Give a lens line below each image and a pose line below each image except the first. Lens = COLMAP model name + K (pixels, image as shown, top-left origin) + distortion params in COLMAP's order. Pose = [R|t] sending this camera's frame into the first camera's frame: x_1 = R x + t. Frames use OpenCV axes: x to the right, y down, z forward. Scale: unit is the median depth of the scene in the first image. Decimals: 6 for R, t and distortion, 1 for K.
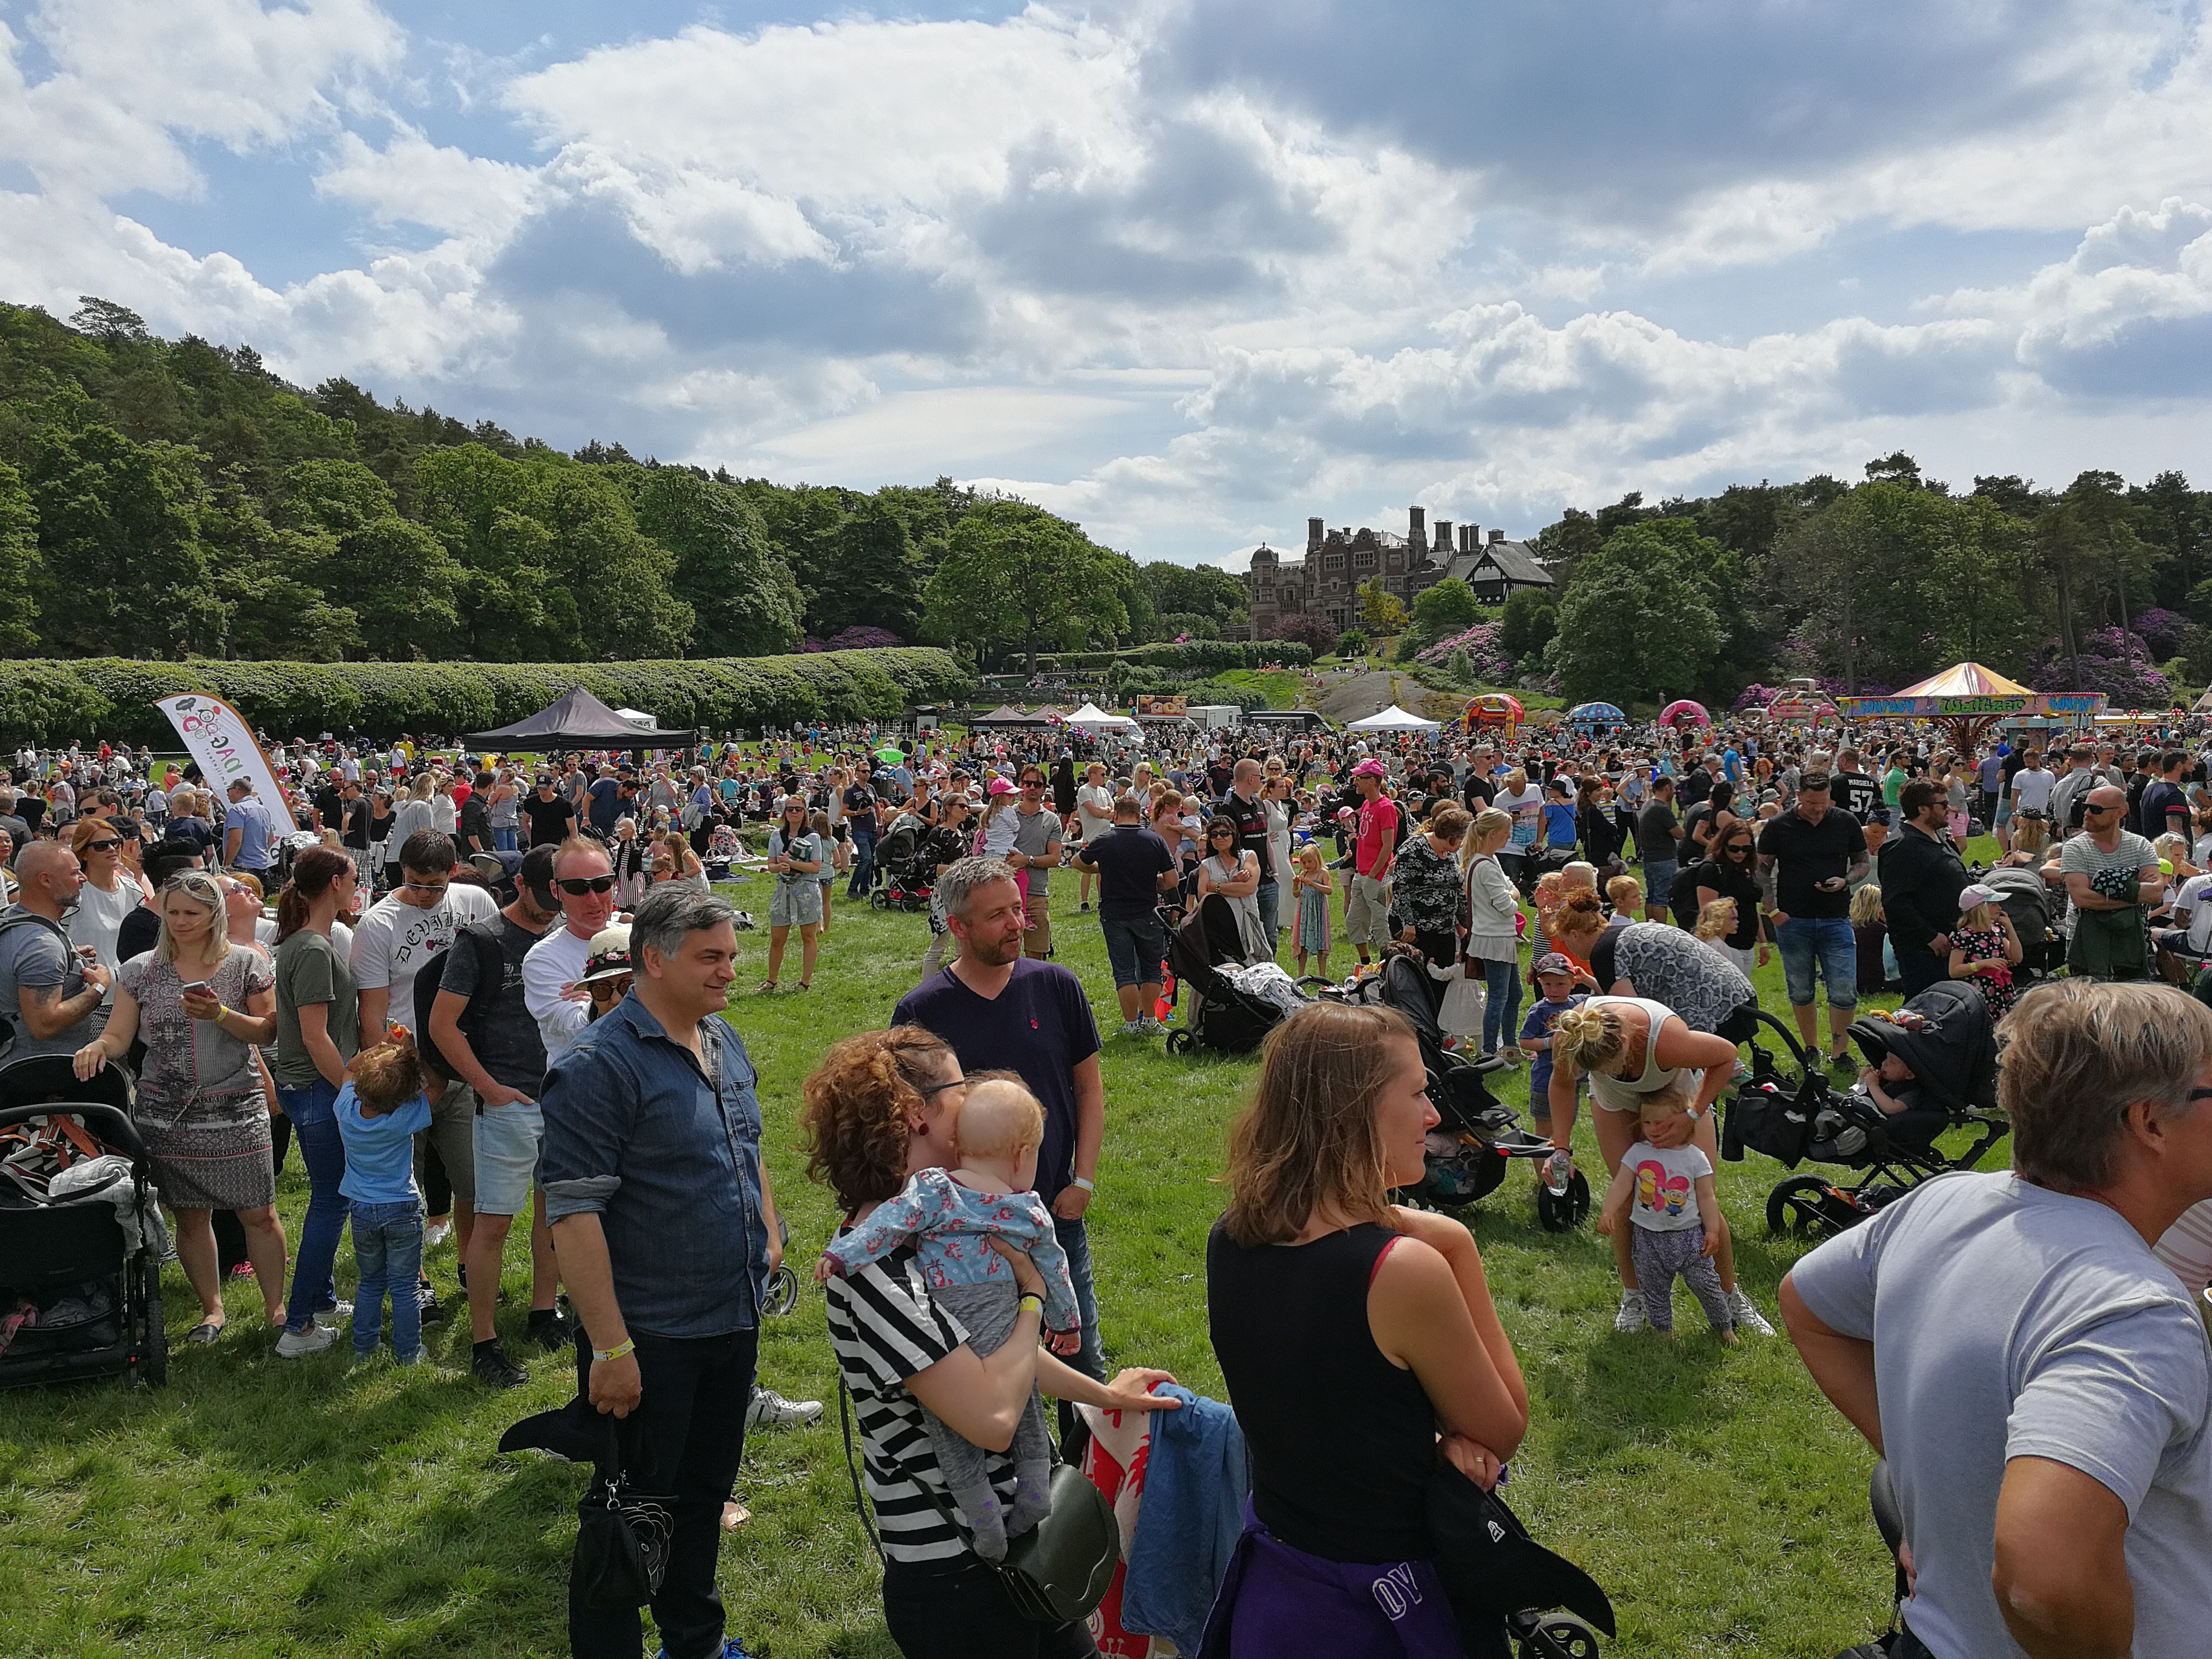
lens RADIAL K [[1732.3, 0, 1106.0], [0, 1732.3, 829.5], [0, 0, 1]] dist [-0.005775, -0.011152]
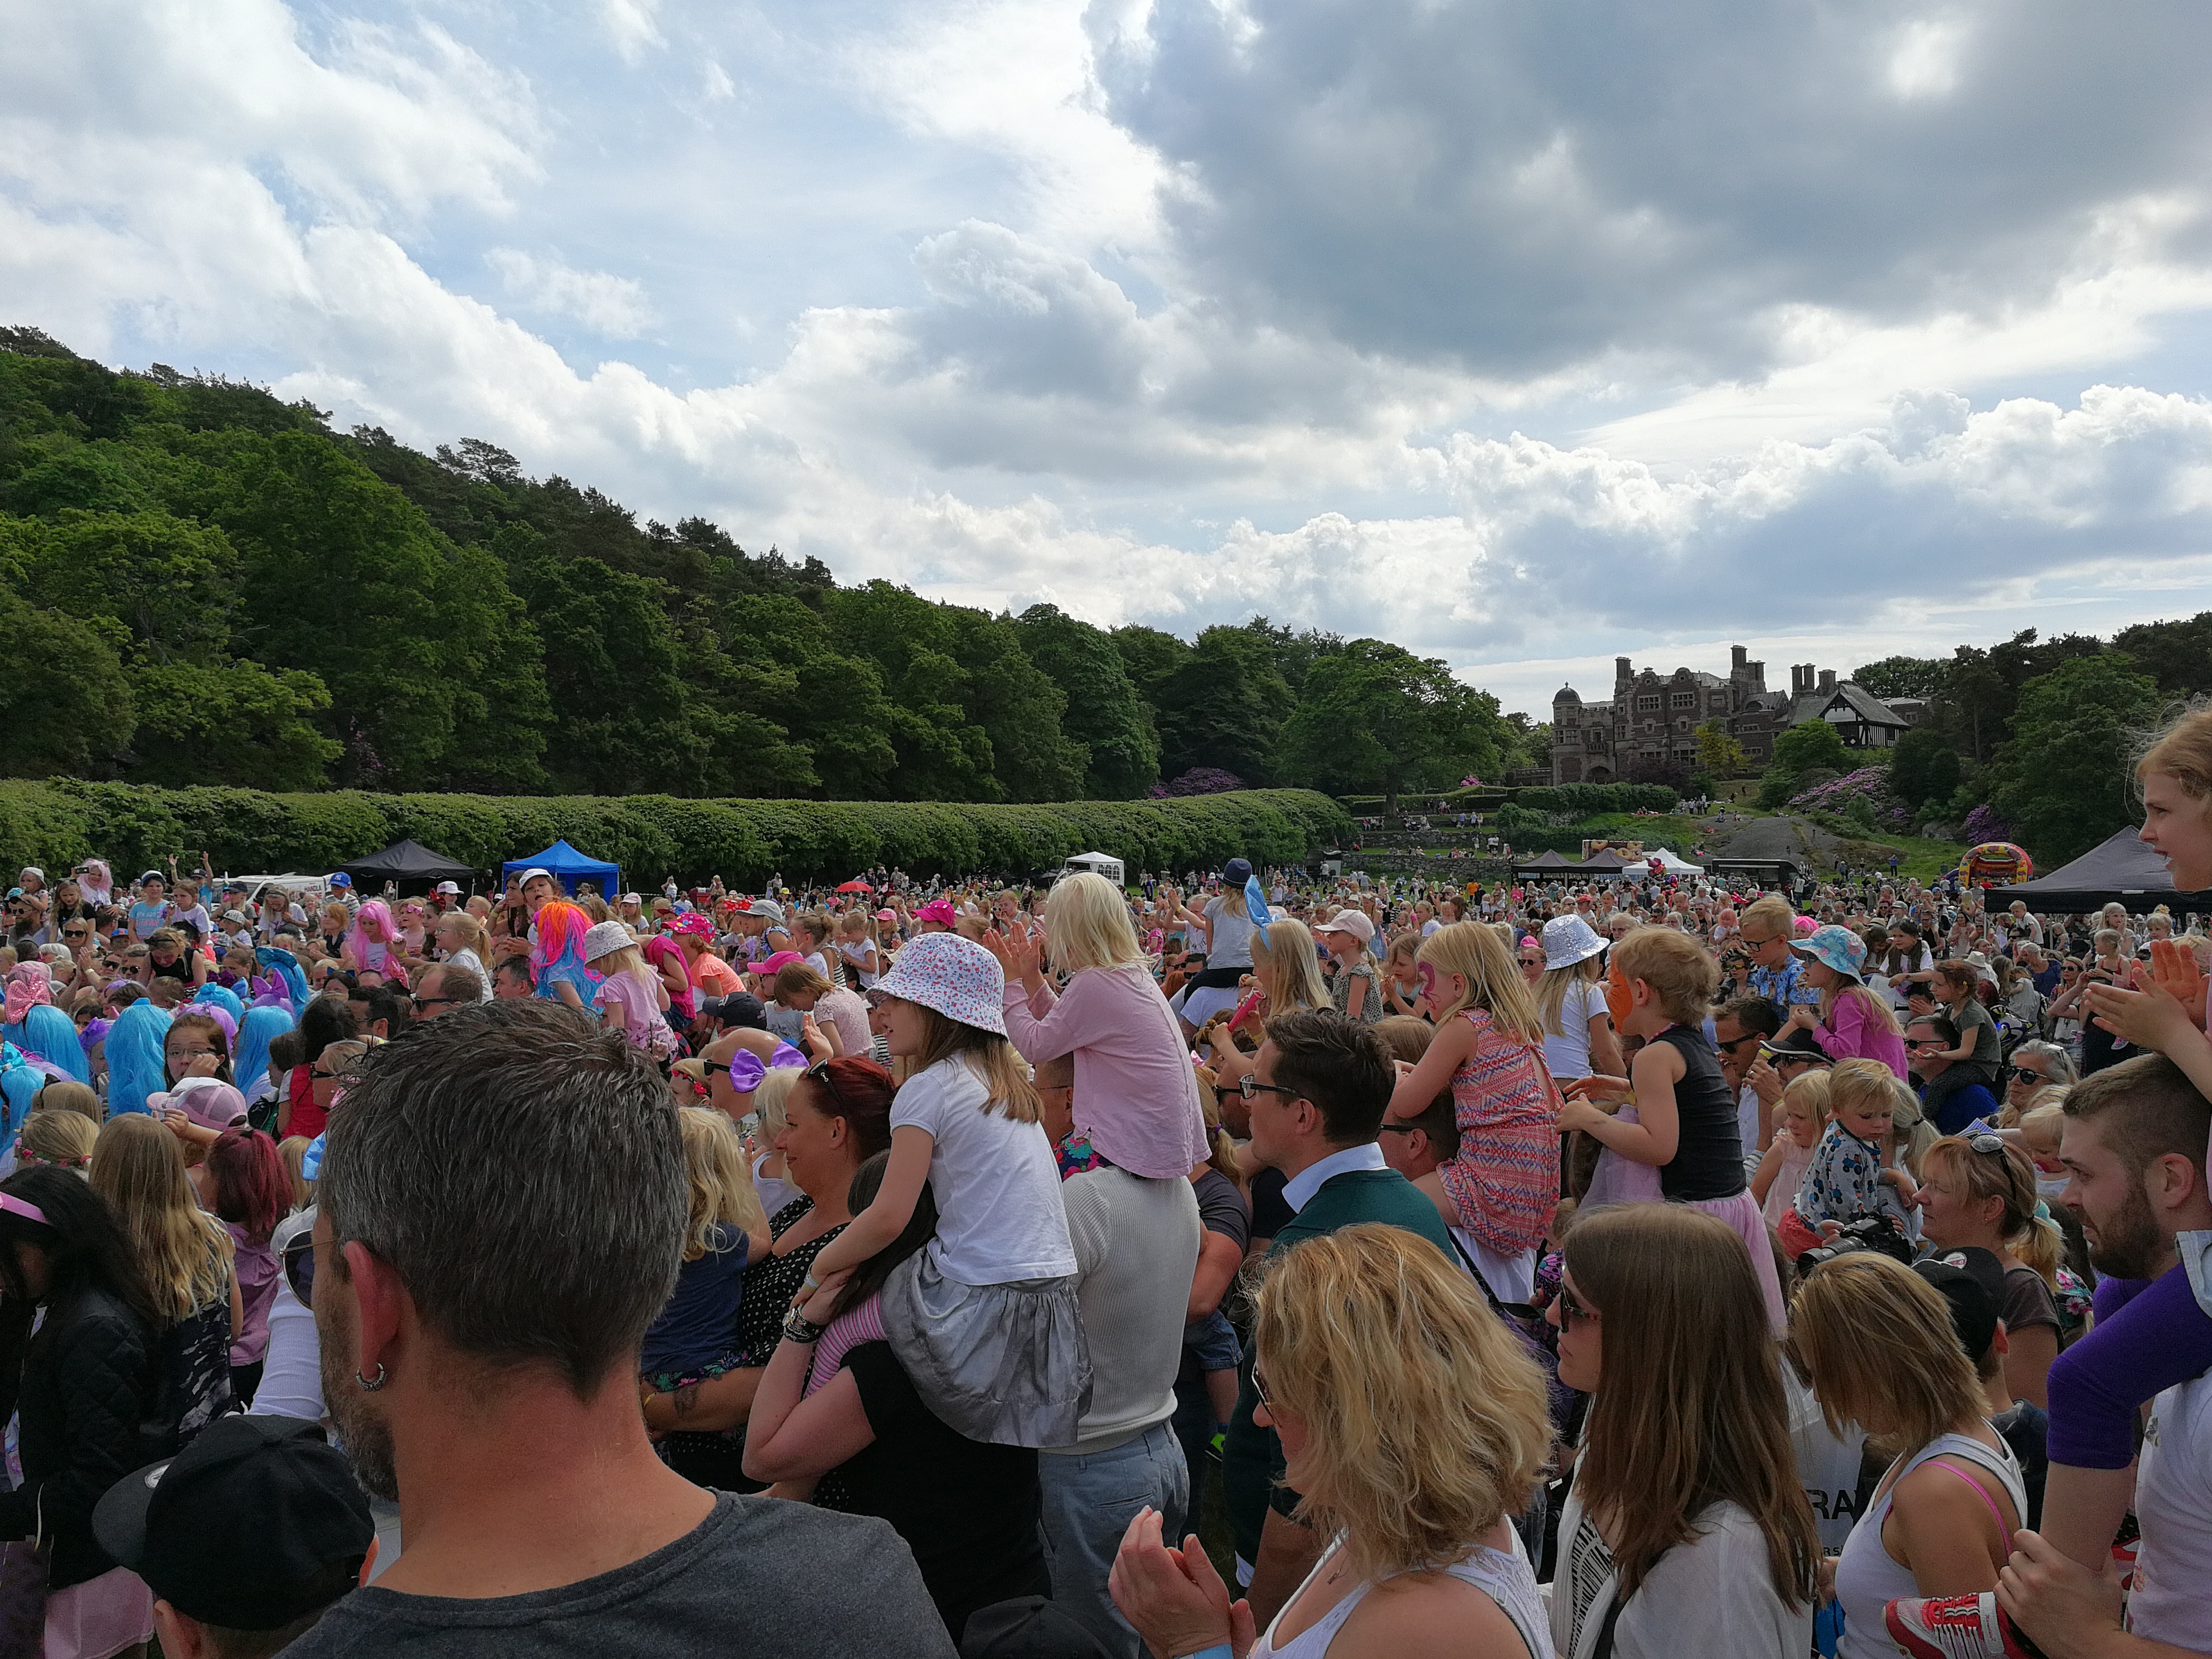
lens RADIAL K [[1732.3, 0, 1106.0], [0, 1732.3, 829.5], [0, 0, 1]] dist [-0.005775, -0.011152]
pose [[0.996957, 0.006466, -0.077691, -0.138299], [-0.012826, 0.996580, -0.081636, -0.003501], [0.076897, 0.082384, 0.993630, 0.042694]]
